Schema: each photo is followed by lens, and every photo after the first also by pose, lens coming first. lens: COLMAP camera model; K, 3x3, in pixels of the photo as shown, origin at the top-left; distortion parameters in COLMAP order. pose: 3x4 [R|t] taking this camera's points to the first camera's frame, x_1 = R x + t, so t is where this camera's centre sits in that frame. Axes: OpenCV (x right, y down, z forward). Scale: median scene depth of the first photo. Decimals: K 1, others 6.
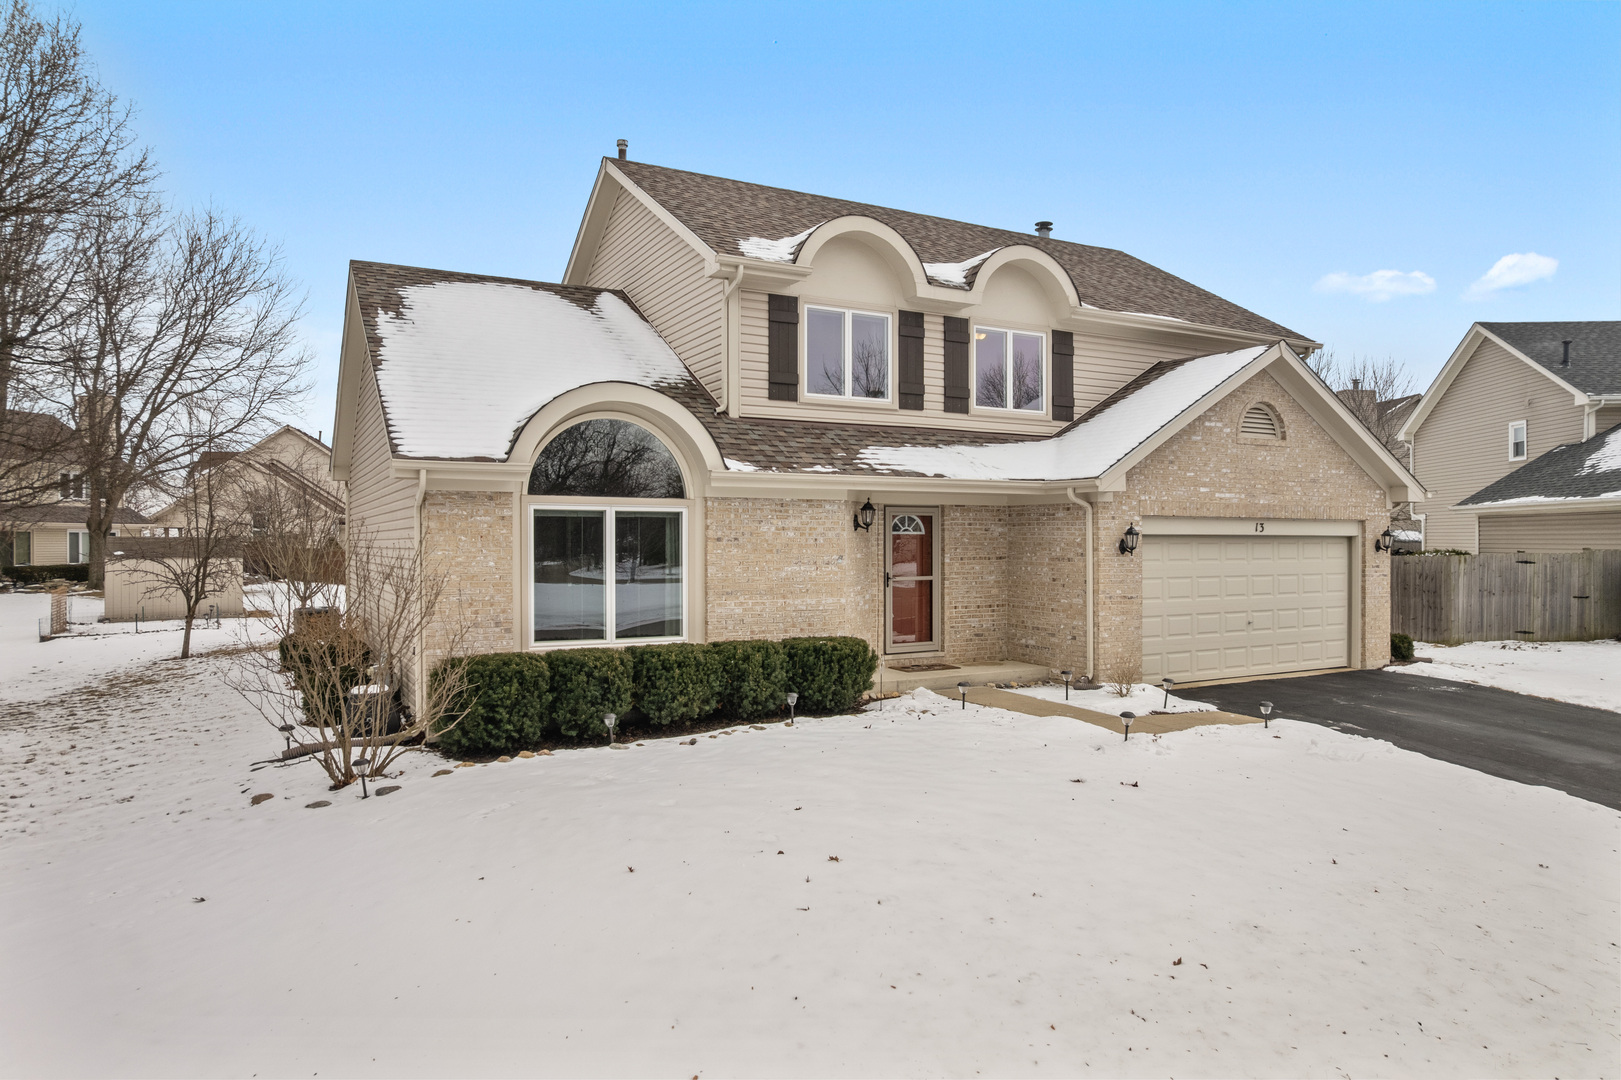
lens RADIAL K [[1040.7, 0, 827.0], [0, 1040.7, 546.7], [0, 0, 1]] dist [-0.078523, 0.072533]
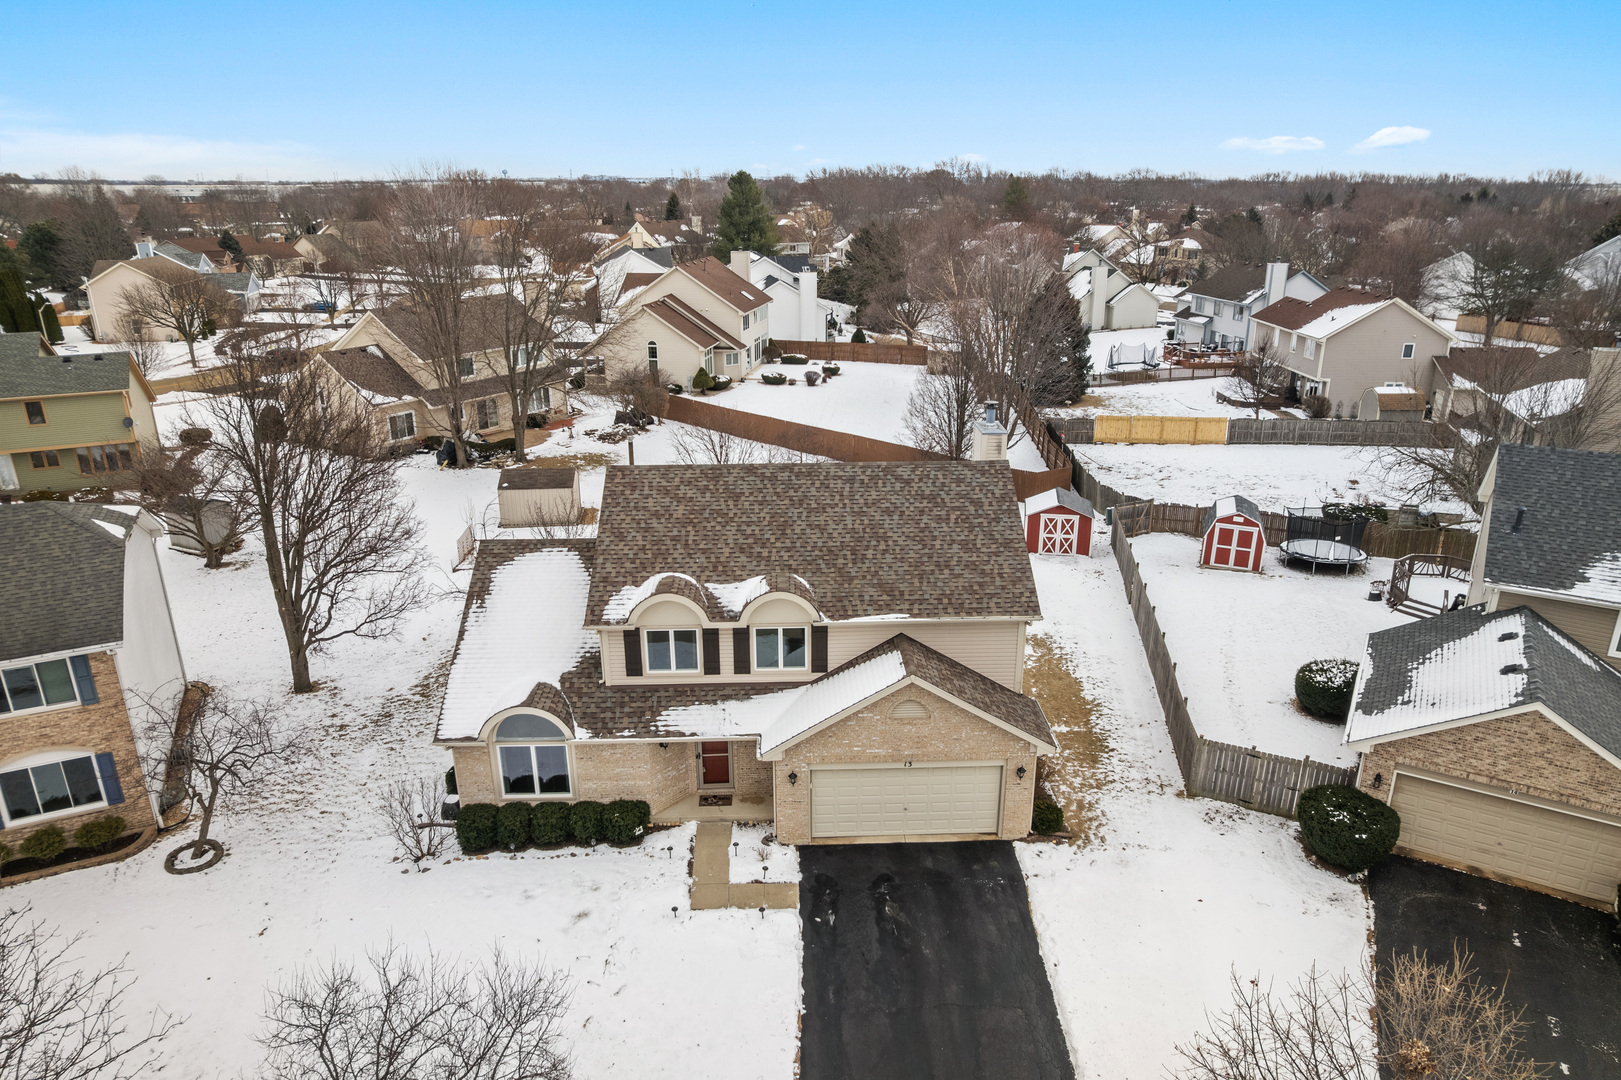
lens RADIAL K [[1040.7, 0, 827.0], [0, 1040.7, 546.7], [0, 0, 1]] dist [-0.078523, 0.072533]
pose [[0.895083, 0.150854, -0.419607, 1.041704], [-0.003905, 0.943649, 0.330924, -0.993988], [0.445883, -0.294566, 0.845233, -0.422508]]
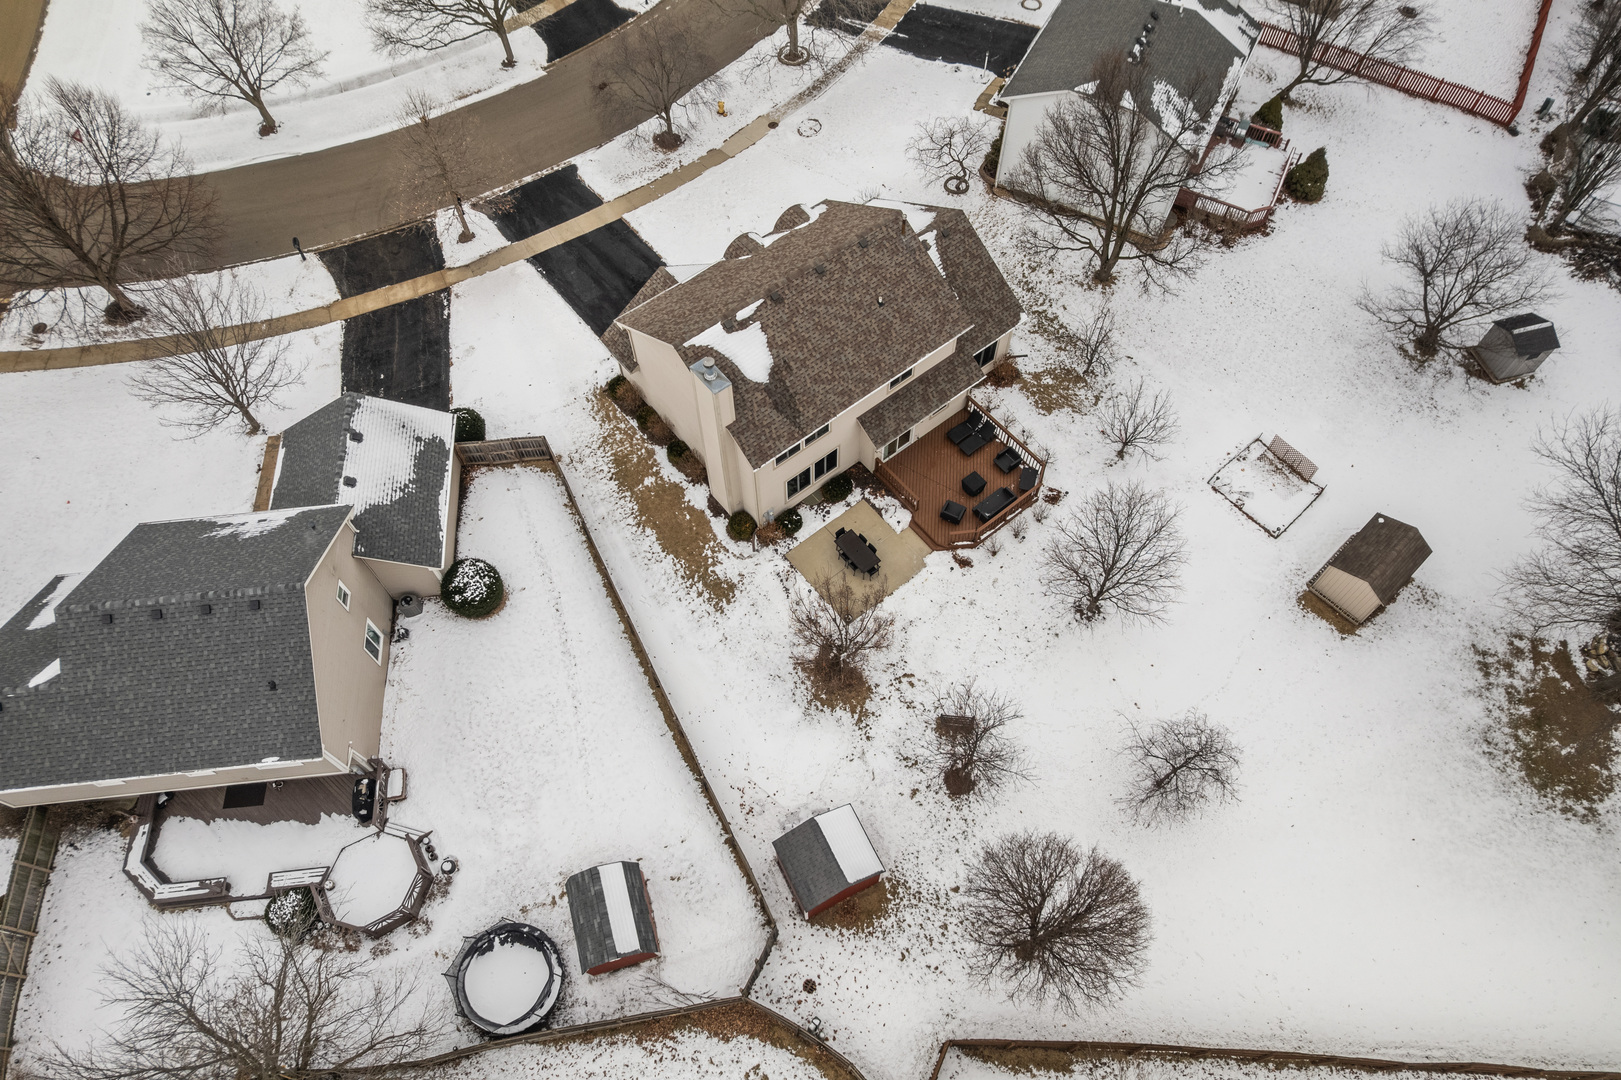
lens RADIAL K [[1040.7, 0, 827.0], [0, 1040.7, 546.7], [0, 0, 1]] dist [-0.078523, 0.072533]
pose [[-0.983662, 0.156786, -0.088474, 0.376234], [-0.001357, 0.484979, 0.874525, -2.637331], [0.180022, 0.860356, -0.476843, 3.465239]]
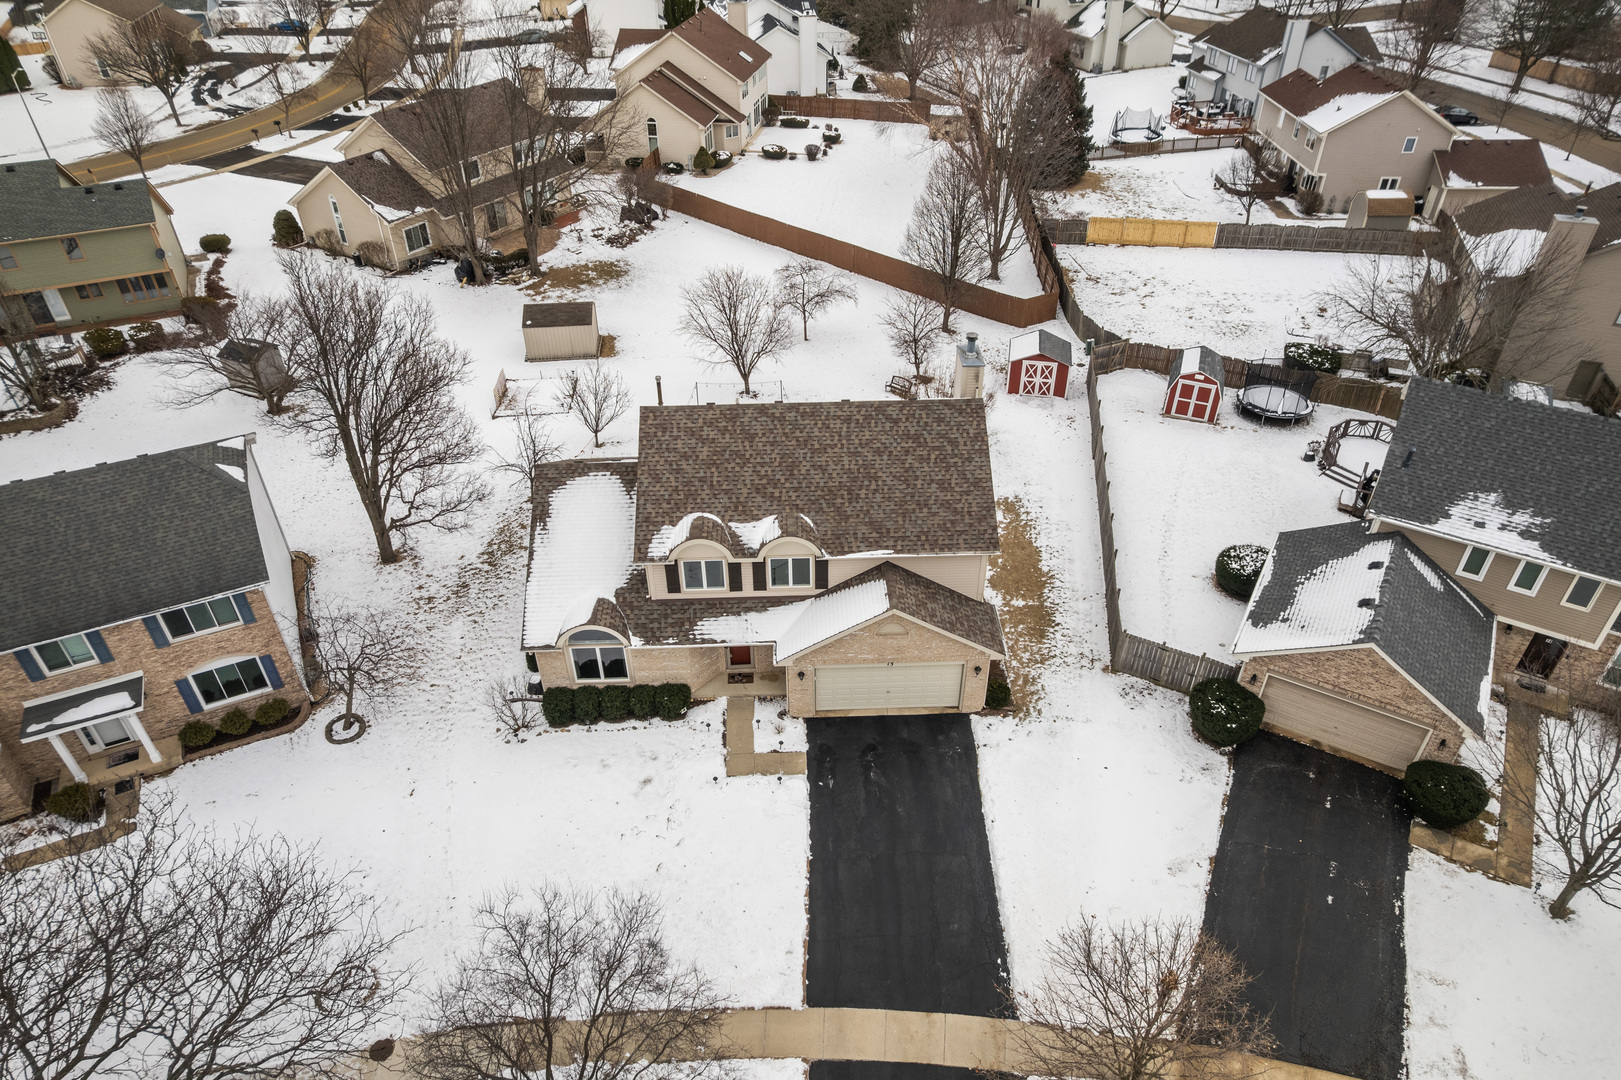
lens RADIAL K [[1040.7, 0, 827.0], [0, 1040.7, 546.7], [0, 0, 1]] dist [-0.078523, 0.072533]
pose [[0.894845, 0.270067, -0.355410, 1.099952], [-0.004076, 0.801122, 0.598488, -1.660333], [0.446359, -0.534105, 0.717981, -0.546722]]
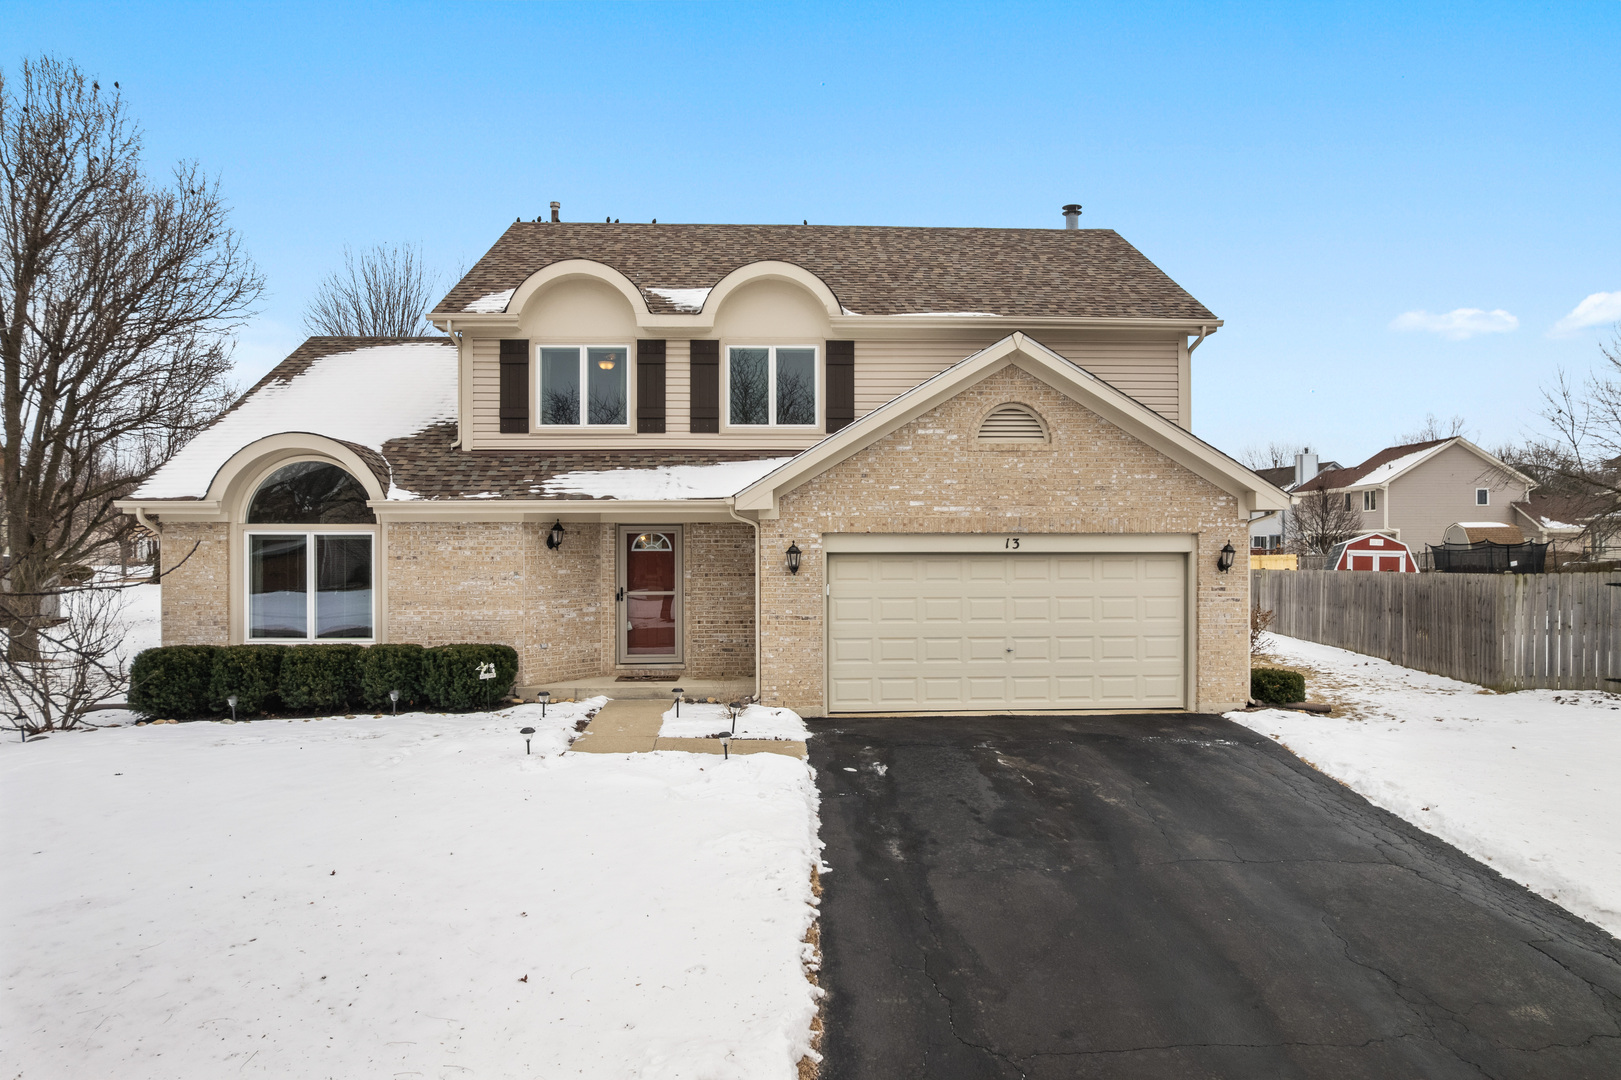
lens RADIAL K [[1040.7, 0, 827.0], [0, 1040.7, 546.7], [0, 0, 1]] dist [-0.078523, 0.072533]
pose [[0.899111, 0.000046, -0.437720, 0.725039], [-0.000825, 0.999998, -0.001591, -0.015593], [0.437719, 0.001791, 0.899110, 0.136203]]
